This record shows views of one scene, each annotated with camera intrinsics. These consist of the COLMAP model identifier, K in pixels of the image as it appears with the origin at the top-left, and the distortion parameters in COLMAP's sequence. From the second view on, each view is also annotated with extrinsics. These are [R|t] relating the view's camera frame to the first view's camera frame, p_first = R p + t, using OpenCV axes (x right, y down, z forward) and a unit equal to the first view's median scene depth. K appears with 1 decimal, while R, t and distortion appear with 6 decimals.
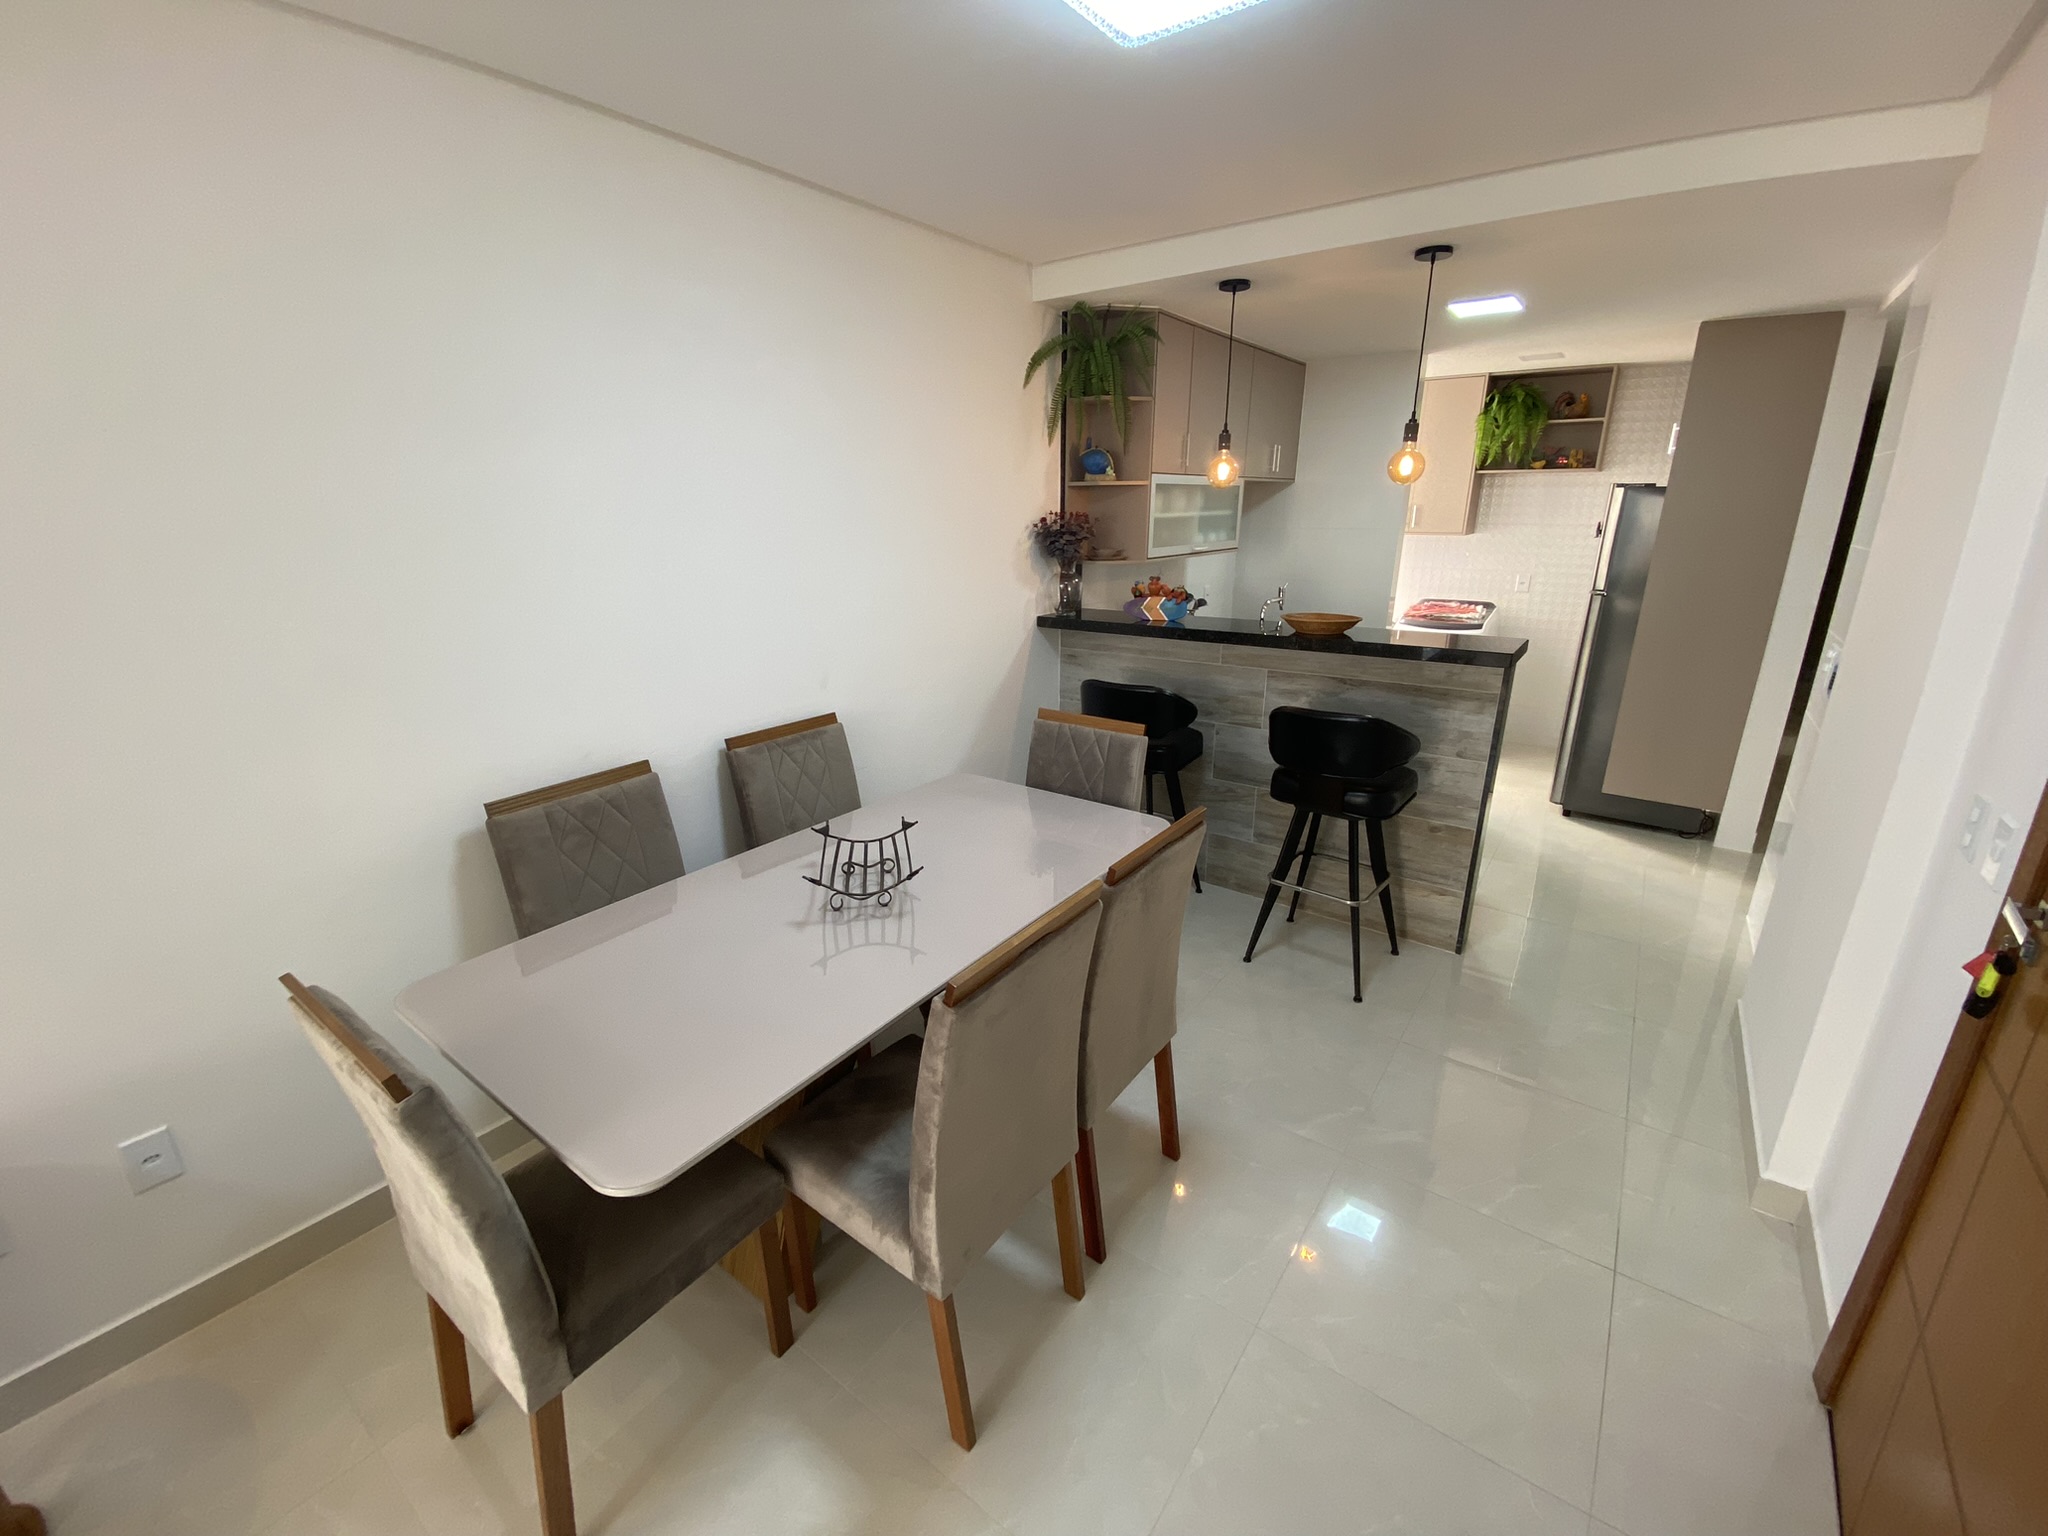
lens RADIAL K [[836.2, 0, 1009.8], [0, 836.2, 766.5], [0, 0, 1]] dist [0.003736, -0.013480]
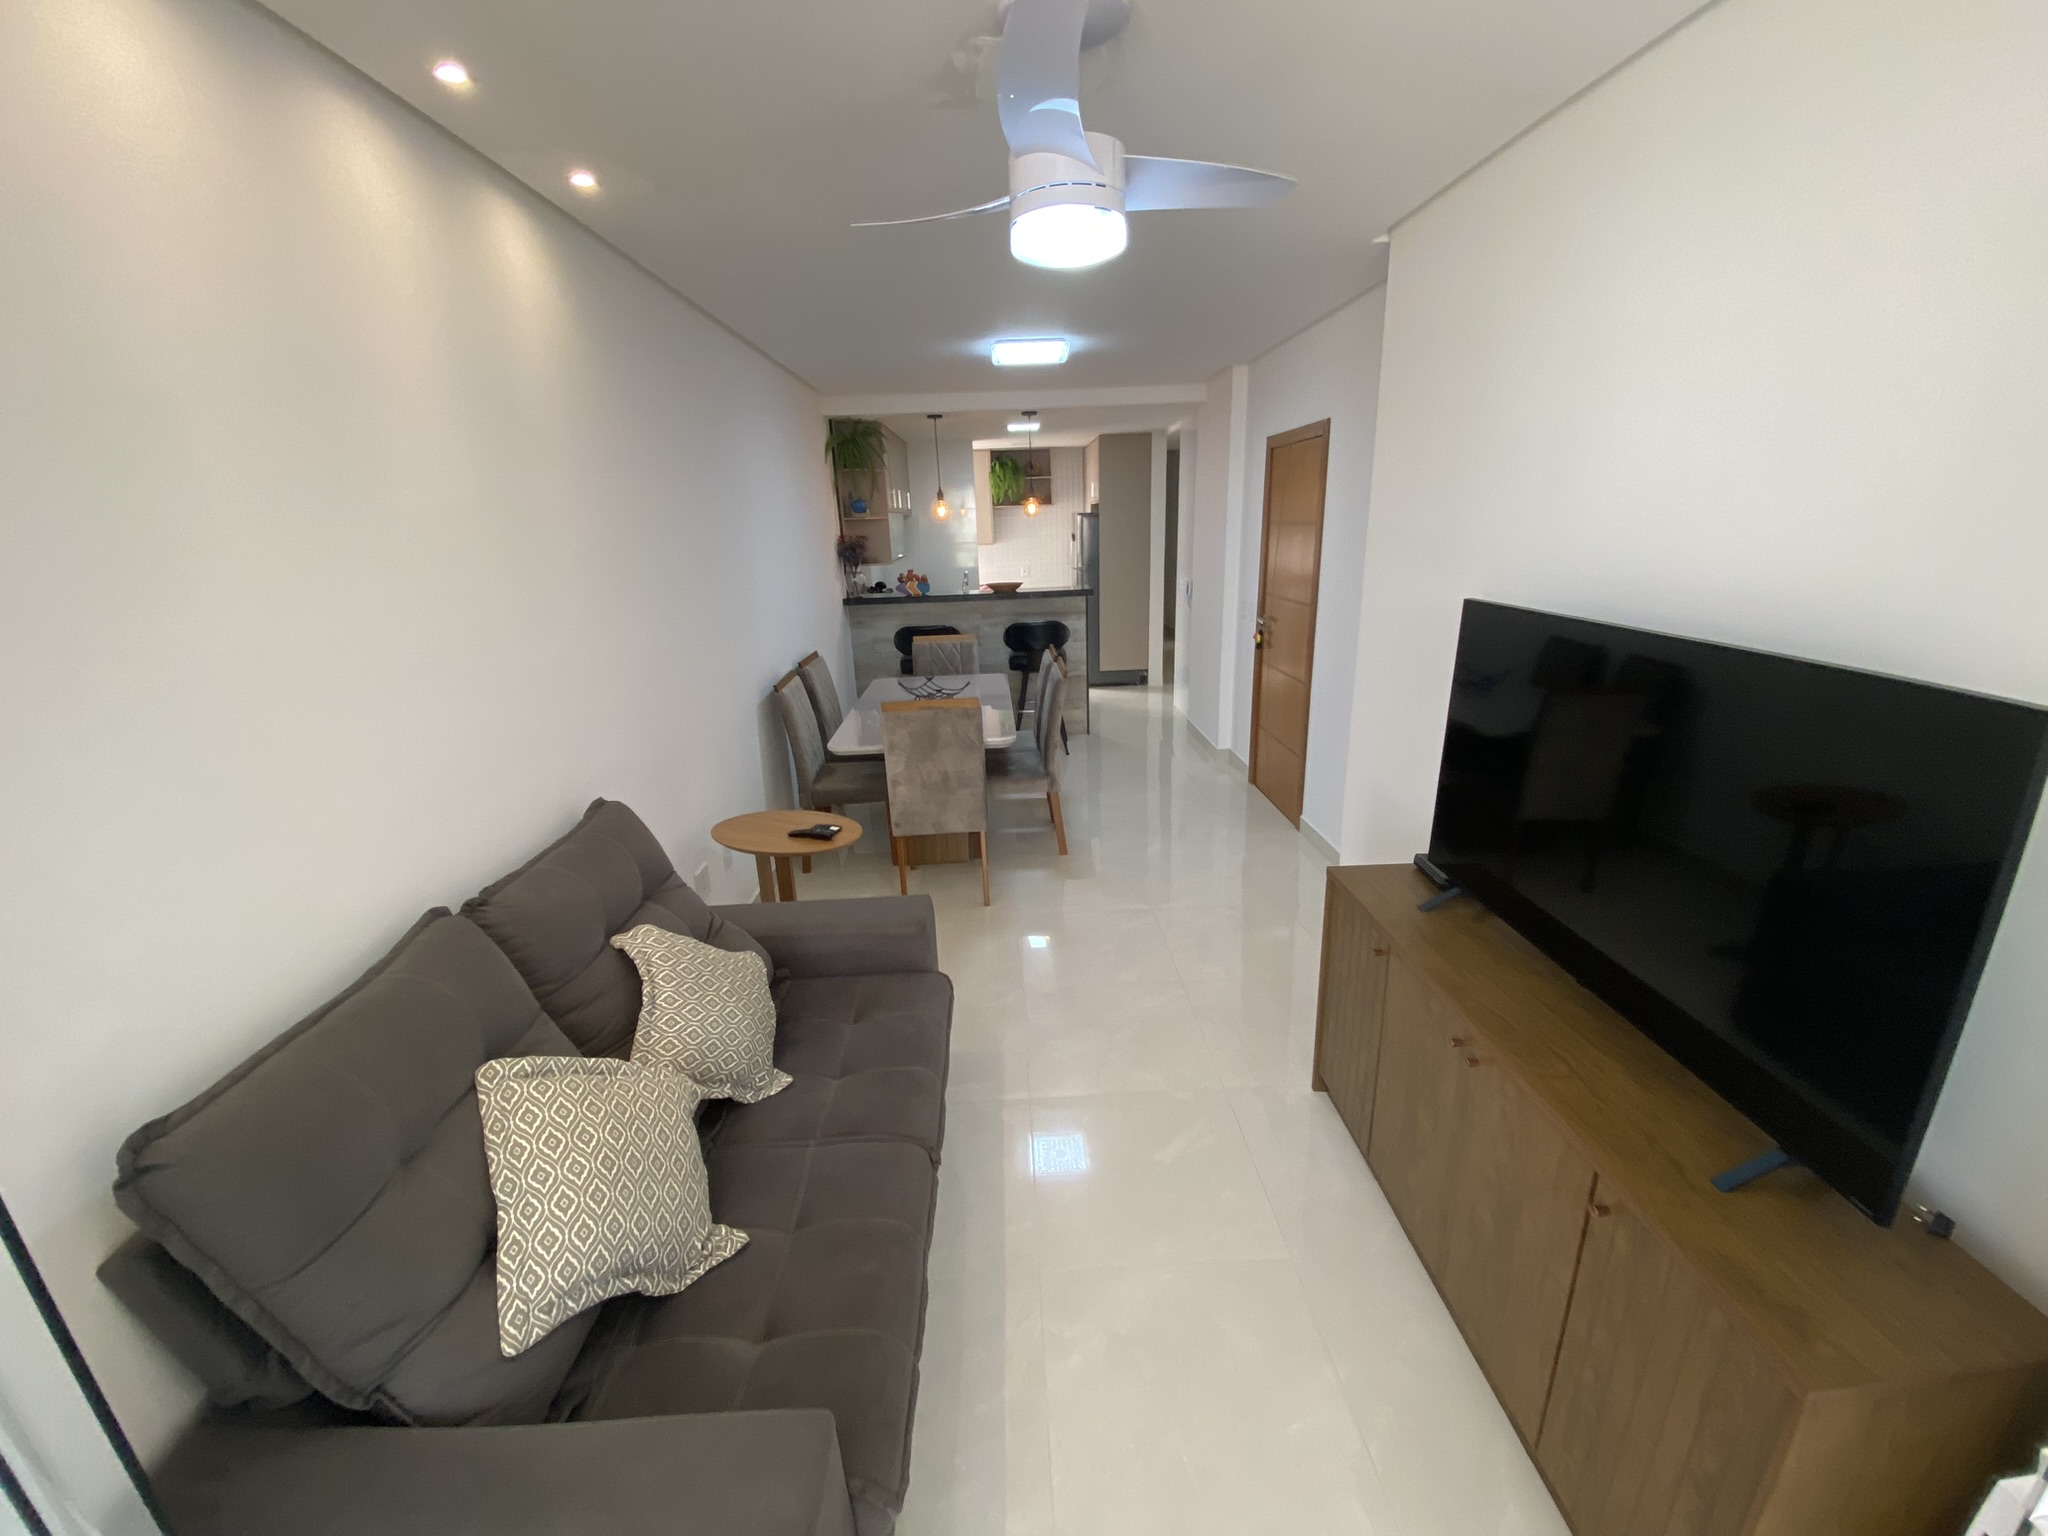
lens RADIAL K [[836.2, 0, 1026.2], [0, 836.2, 786.2], [0, 0, 1]] dist [0.003736, -0.013480]
pose [[0.774968, -0.210707, 0.595841, -0.647202], [0.216430, 0.974261, 0.063032, 0.133373], [-0.593787, 0.080110, 0.800625, -0.439396]]
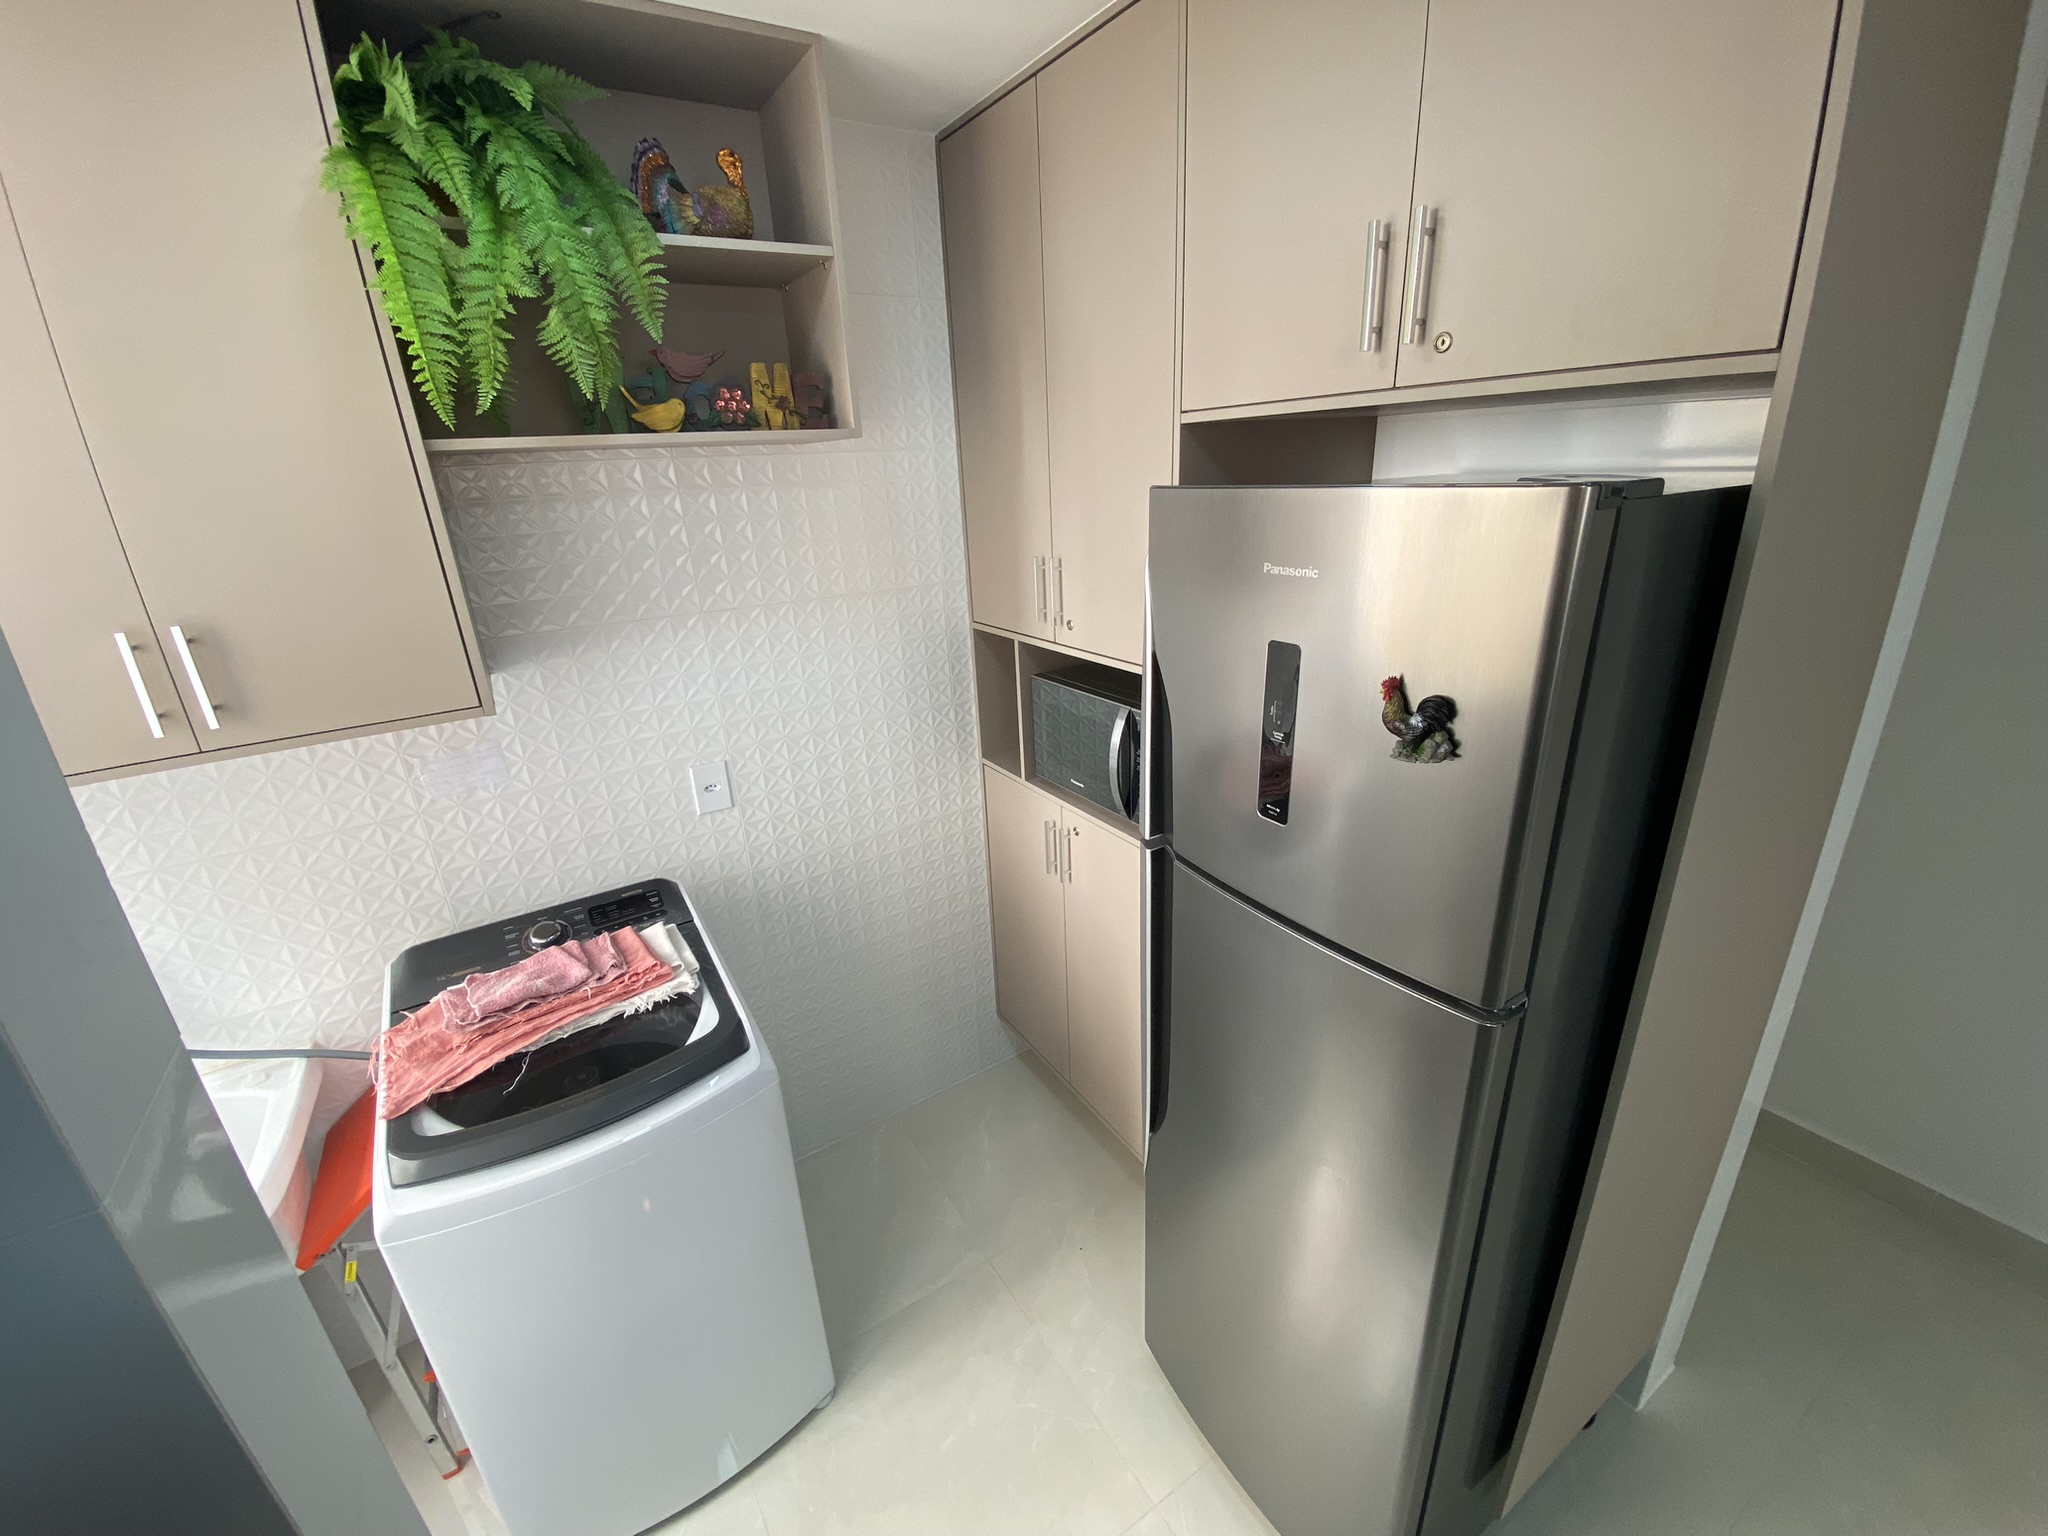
lens RADIAL K [[834.7, 0, 1027.2], [0, 834.7, 773.2], [0, 0, 1]] dist [-0.000324, -0.000482]
pose [[0.352547, -0.336850, 0.873065, 0.481790], [0.323237, 0.919377, 0.224194, -0.334192], [-0.878196, 0.203168, 0.433006, 0.967305]]
